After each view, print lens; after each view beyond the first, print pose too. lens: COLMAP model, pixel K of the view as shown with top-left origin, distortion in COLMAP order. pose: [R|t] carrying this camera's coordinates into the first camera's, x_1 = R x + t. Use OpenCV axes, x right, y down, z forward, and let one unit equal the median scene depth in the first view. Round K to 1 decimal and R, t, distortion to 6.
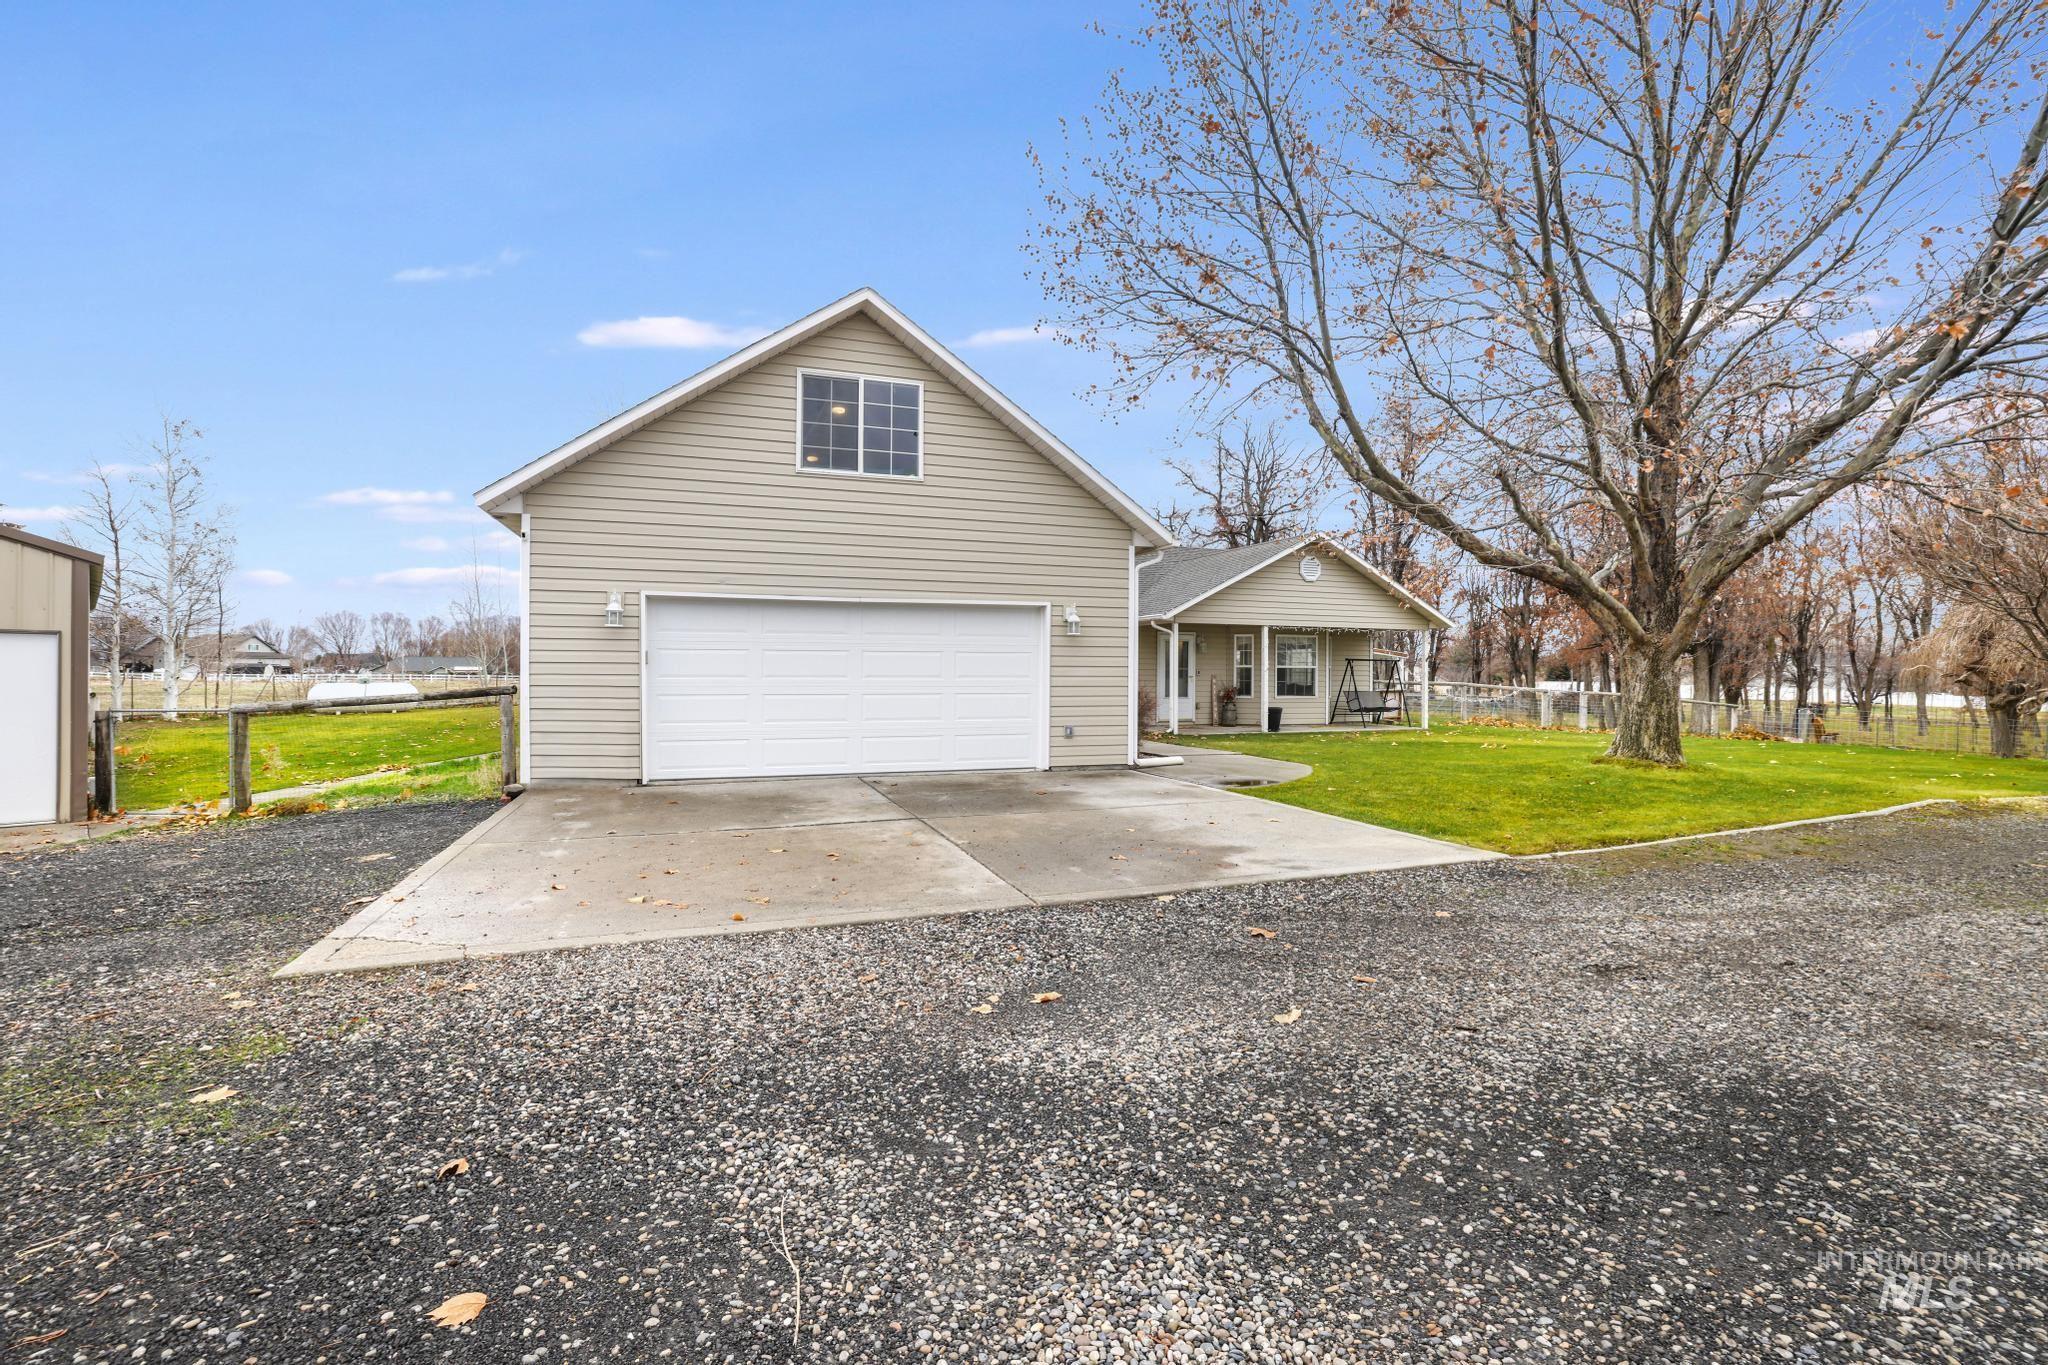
lens RADIAL K [[896.6, 0, 1011.5], [0, 896.6, 671.3], [0, 0, 1]] dist [-0.051666, 0.019945]
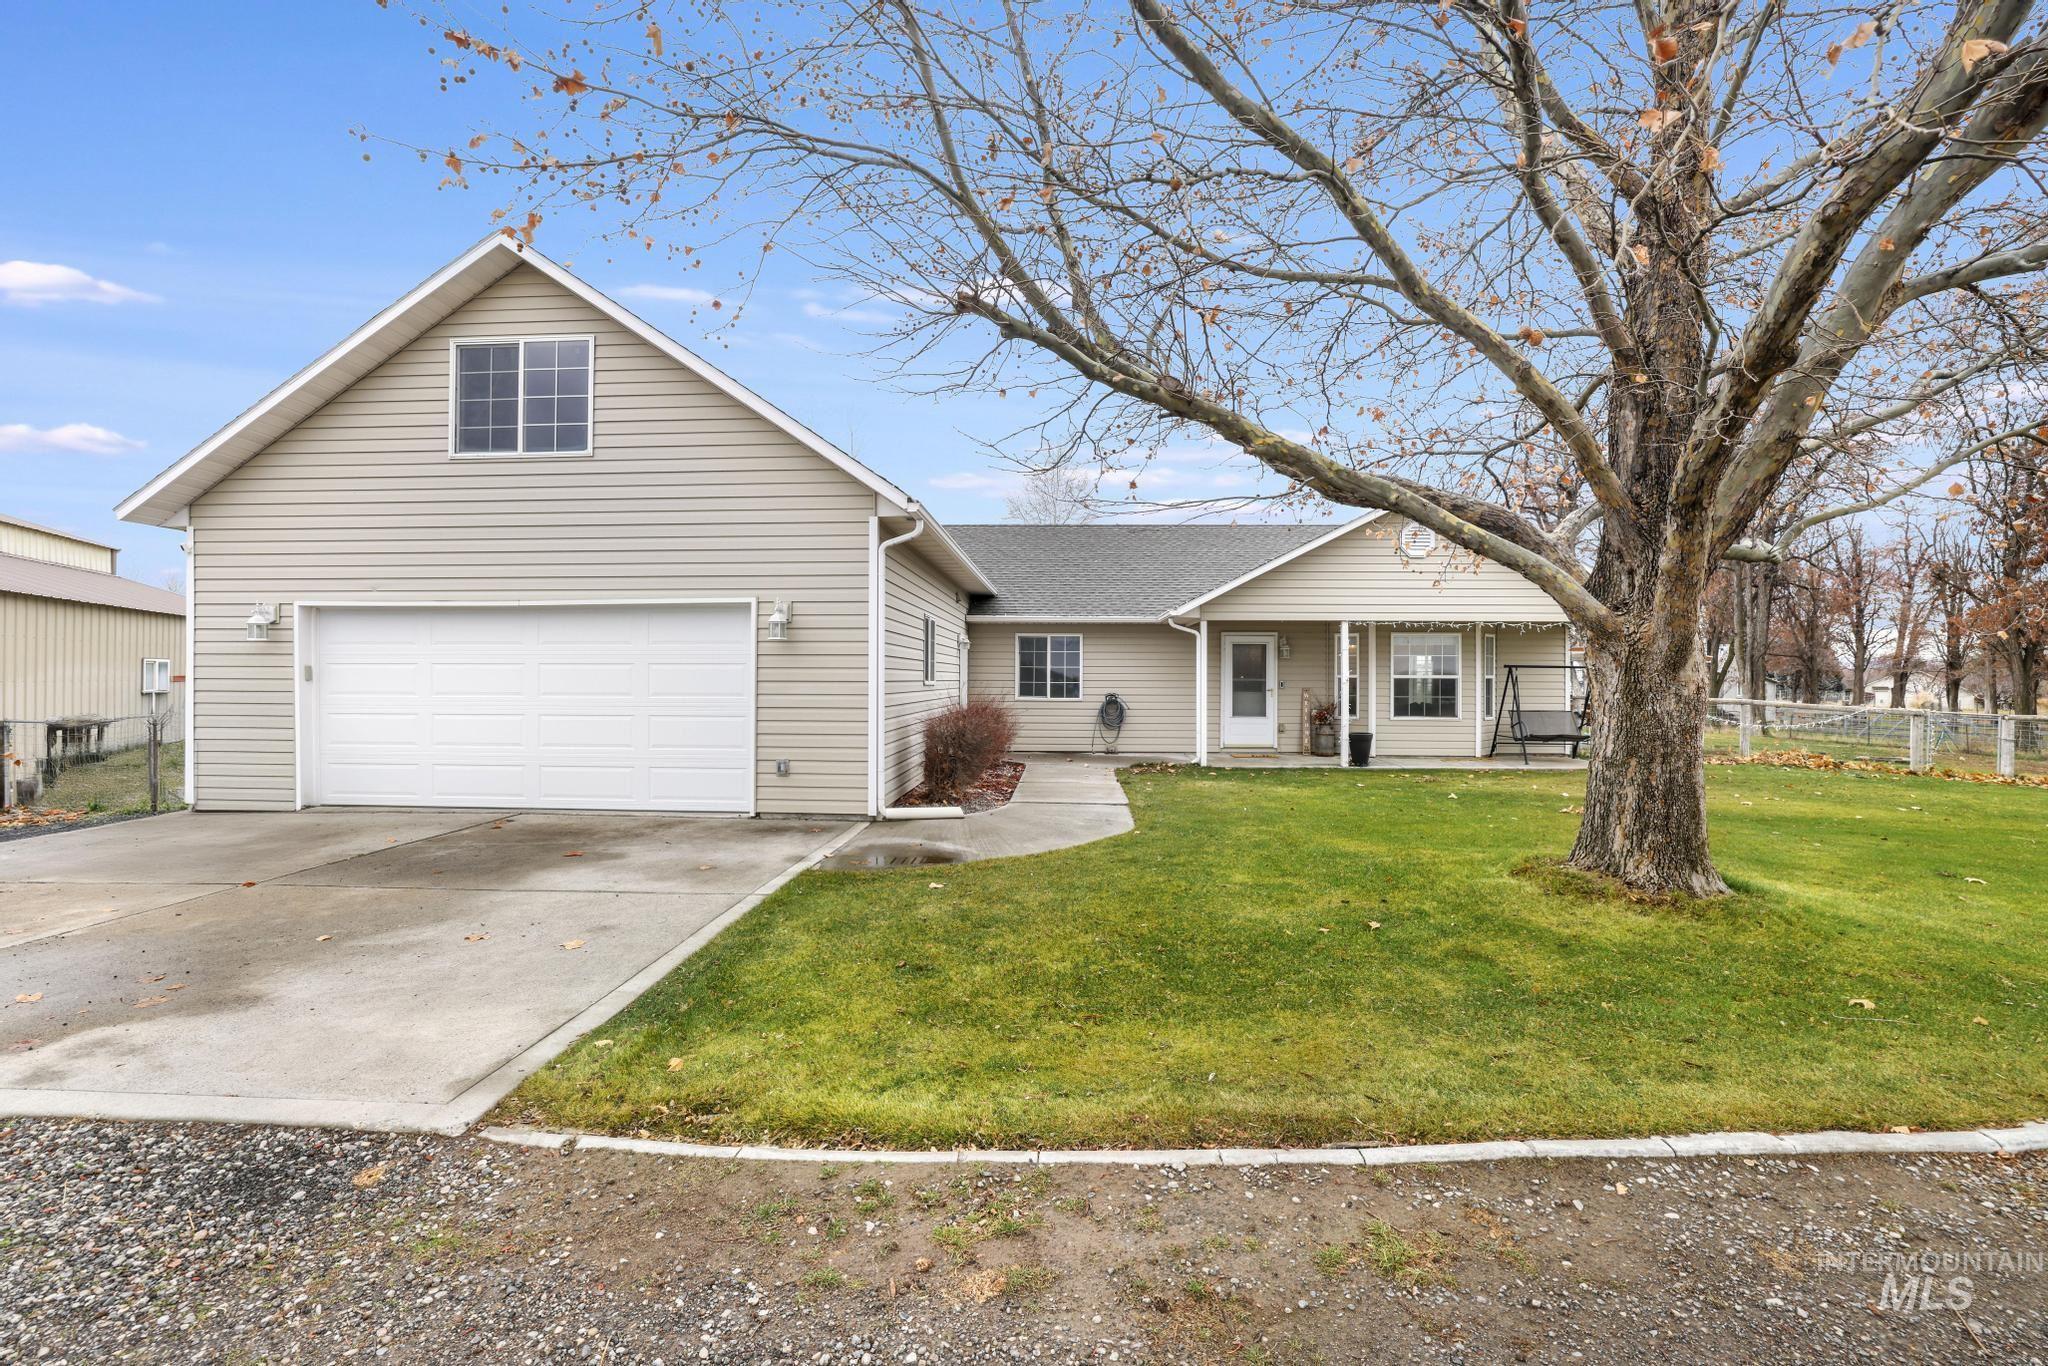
lens RADIAL K [[896.6, 0, 1011.5], [0, 896.6, 671.8], [0, 0, 1]] dist [-0.051666, 0.019945]
pose [[0.922952, -0.004126, -0.384893, 0.519893], [0.001244, 0.999969, -0.007735, -0.007349], [0.384913, 0.006660, 0.922929, 0.368574]]
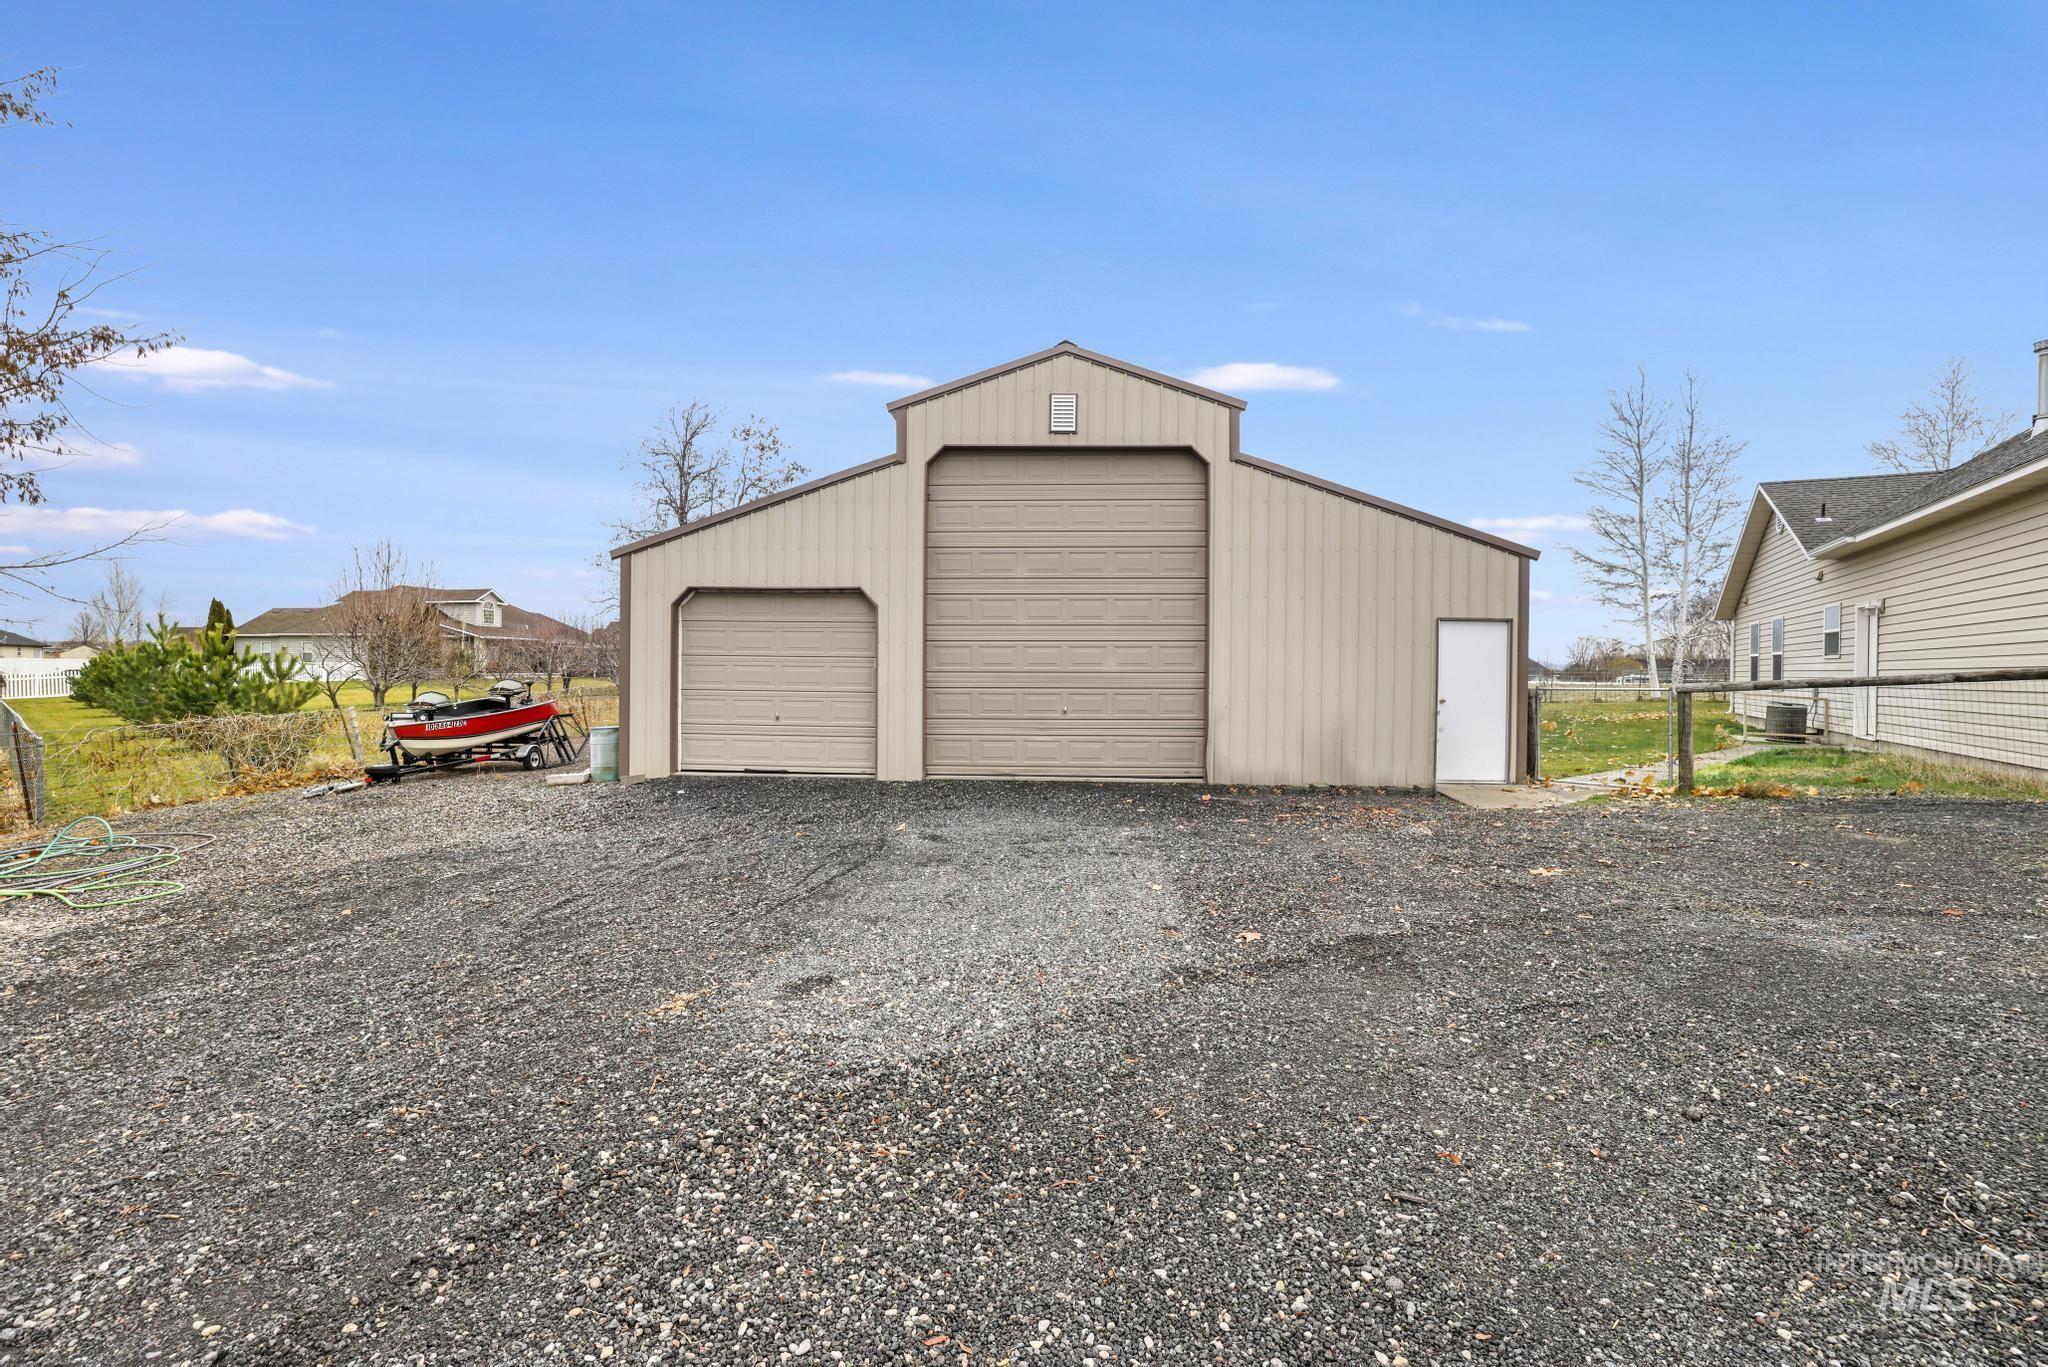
lens RADIAL K [[872.9, 0, 1027.0], [0, 872.9, 678.8], [0, 0, 1]] dist [-0.023824, 0.000014]
pose [[0.655697, 0.009190, -0.754968, -0.507357], [-0.005574, 0.999958, 0.007331, 0.023436], [0.755003, -0.000599, 0.655721, -0.202523]]
